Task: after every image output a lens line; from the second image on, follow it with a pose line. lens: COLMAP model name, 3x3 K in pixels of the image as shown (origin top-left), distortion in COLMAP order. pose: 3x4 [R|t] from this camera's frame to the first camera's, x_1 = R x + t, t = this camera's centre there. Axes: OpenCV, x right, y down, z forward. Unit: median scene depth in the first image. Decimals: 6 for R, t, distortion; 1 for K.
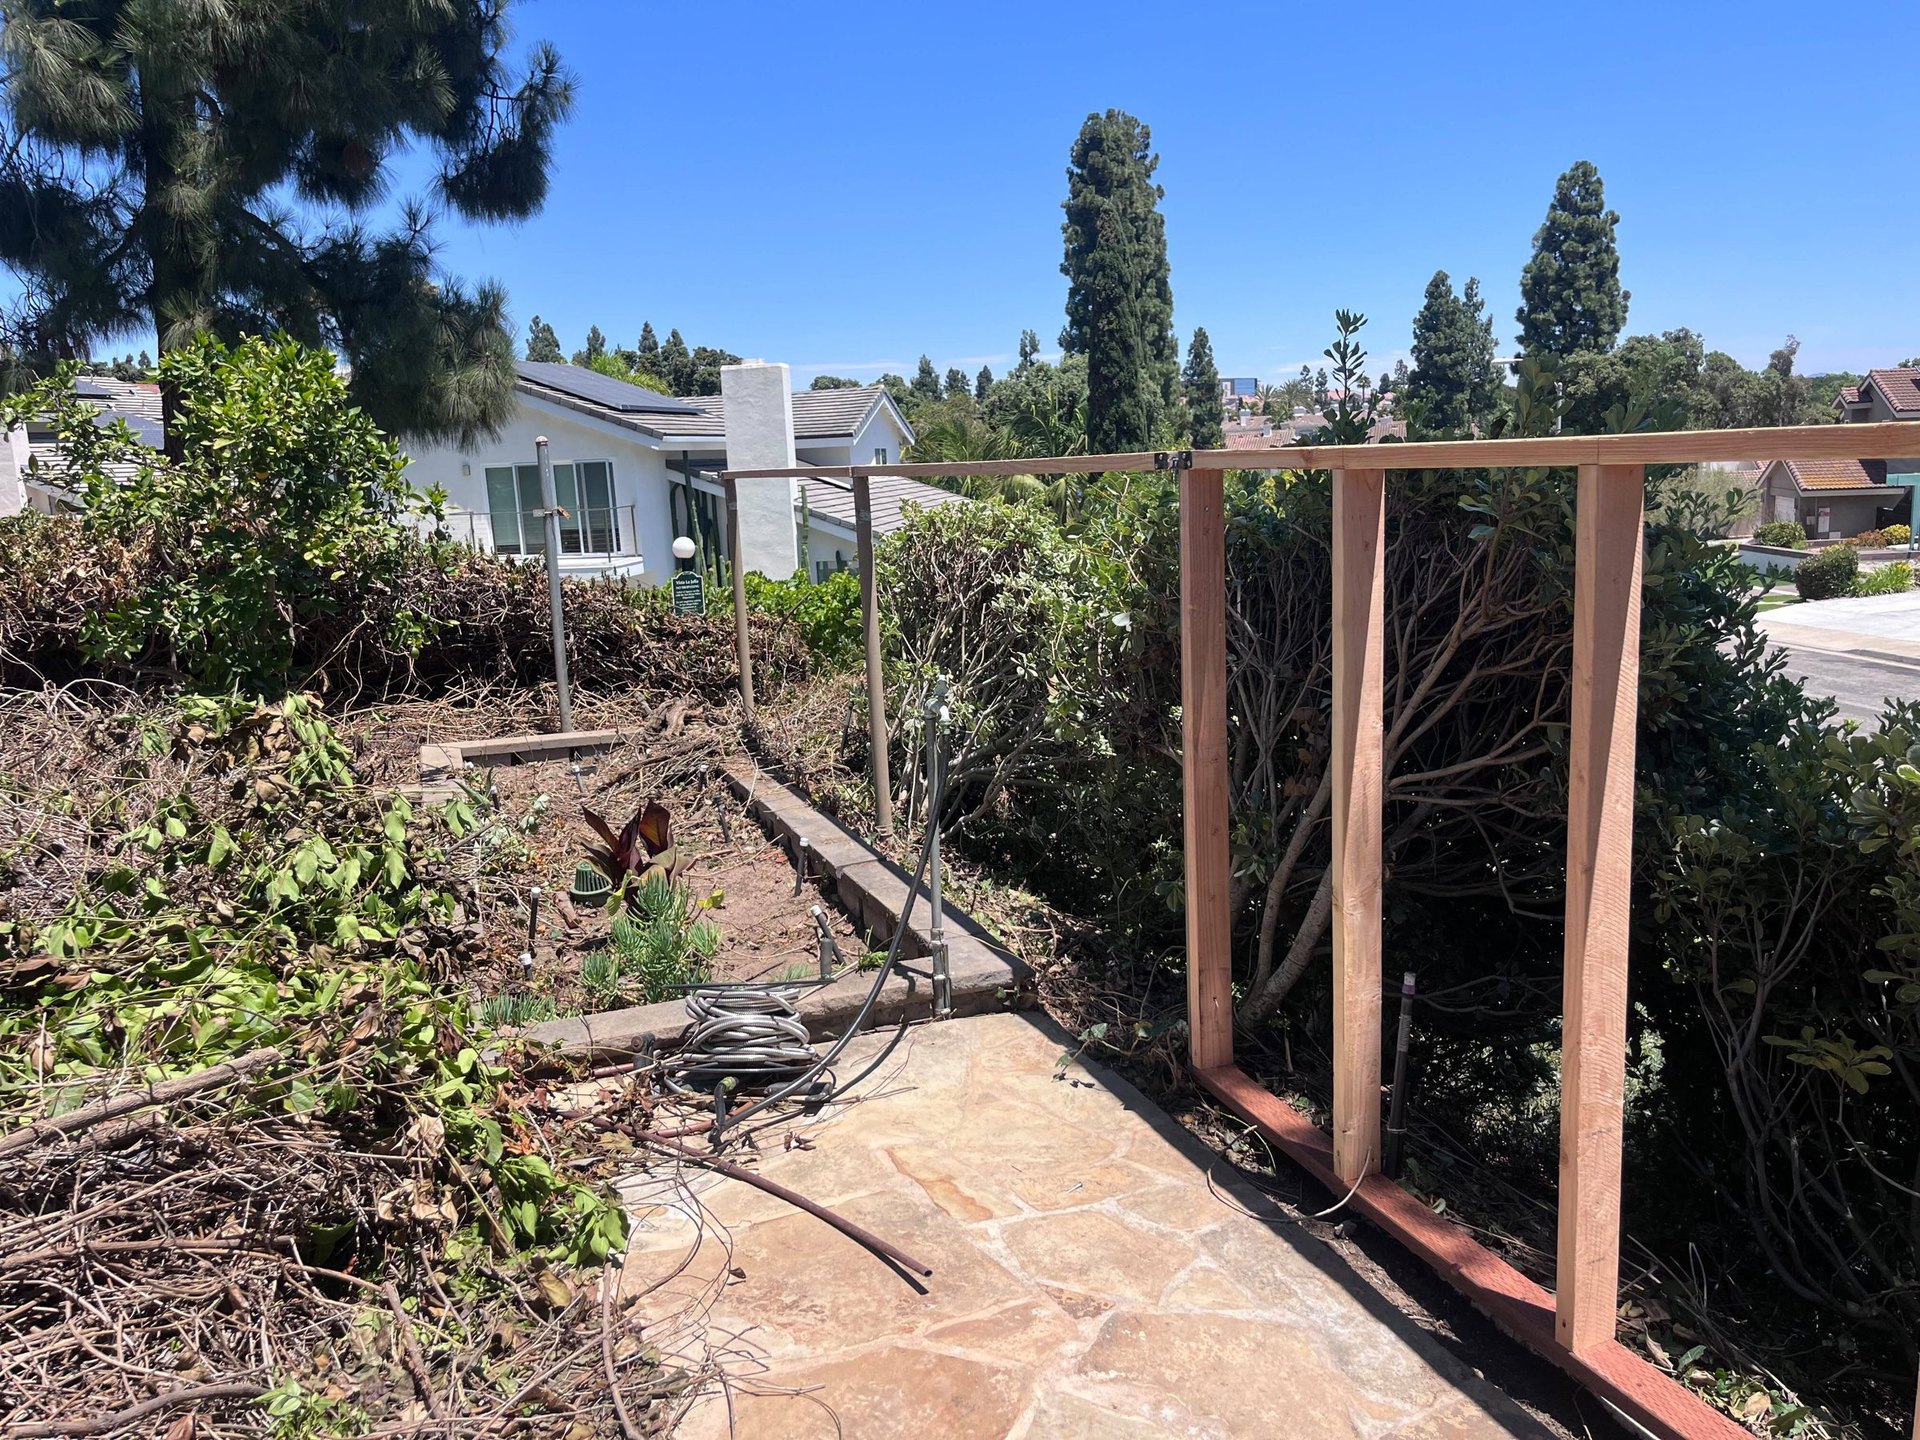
lens RADIAL K [[1394.0, 0, 960.0], [0, 1394.0, 720.0], [0, 0, 1]] dist [0.055343, -0.000195]
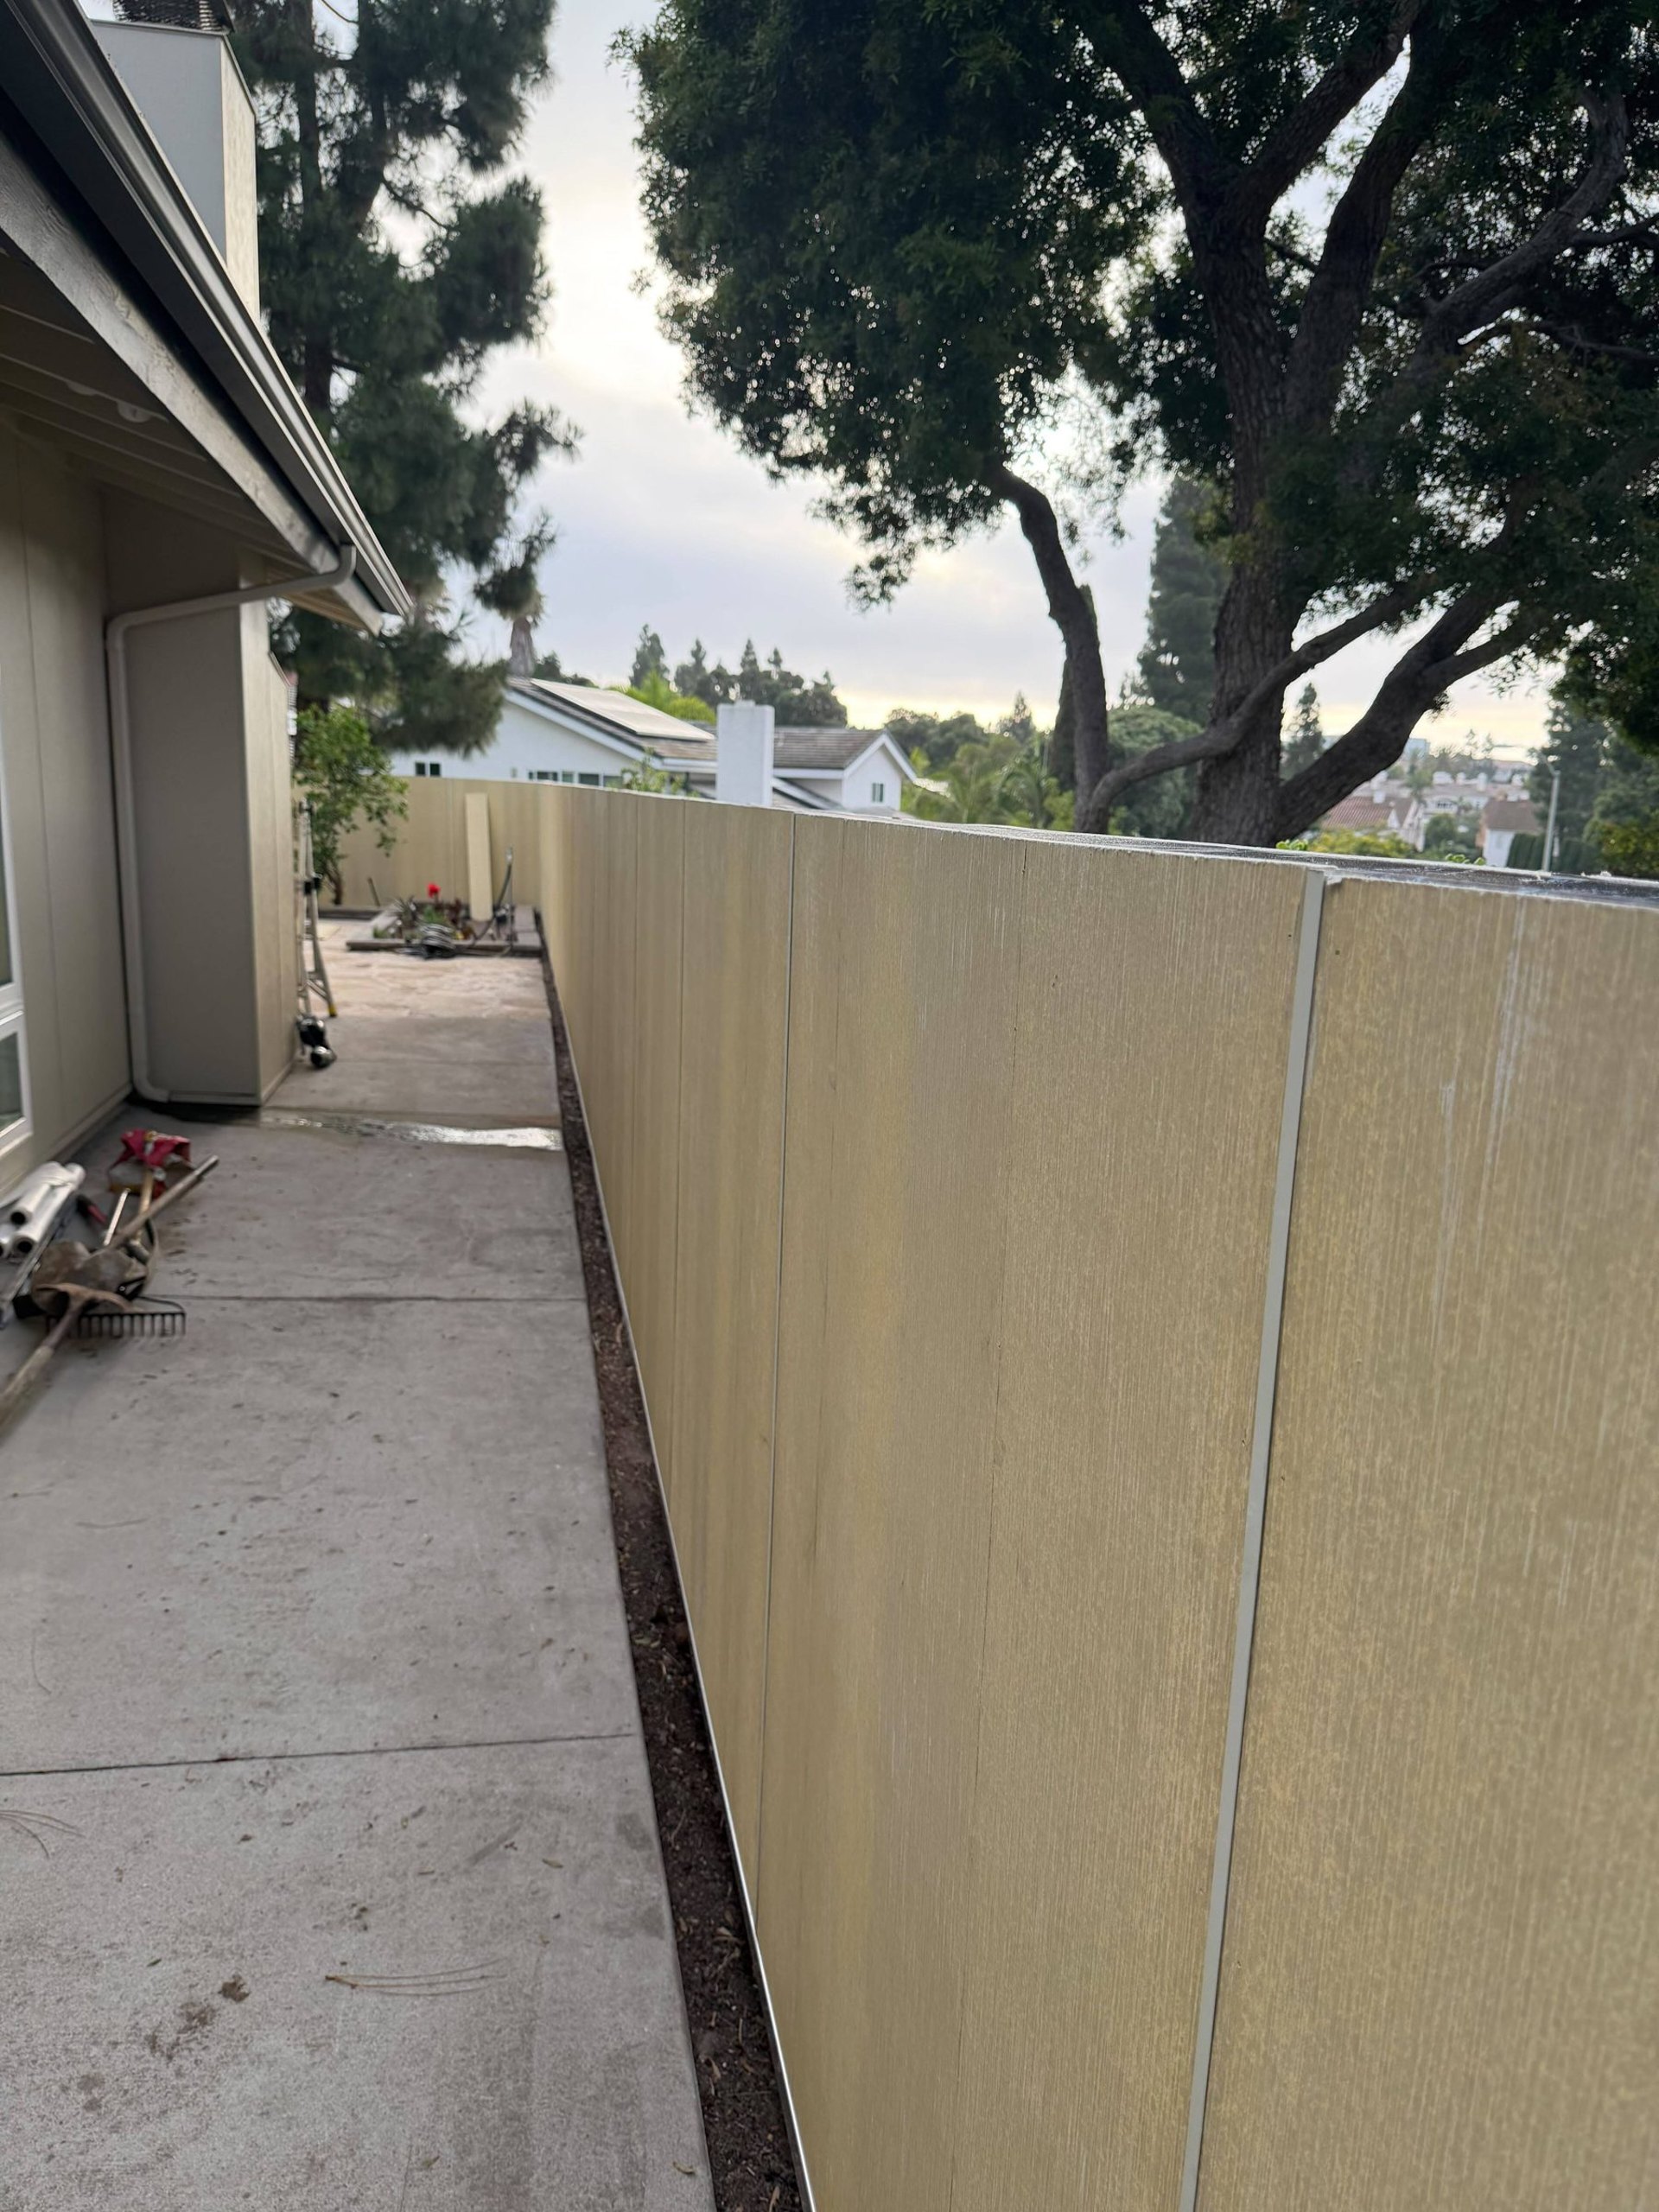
lens RADIAL K [[1521.0, 0, 829.5], [0, 1521.0, 1106.0], [0, 0, 1]] dist [0.072070, -0.142209]
pose [[0.980411, 0.117078, -0.158389, 0.188893], [-0.114007, 0.993075, 0.028371, 0.050851], [0.160614, -0.009758, 0.986969, -0.327862]]
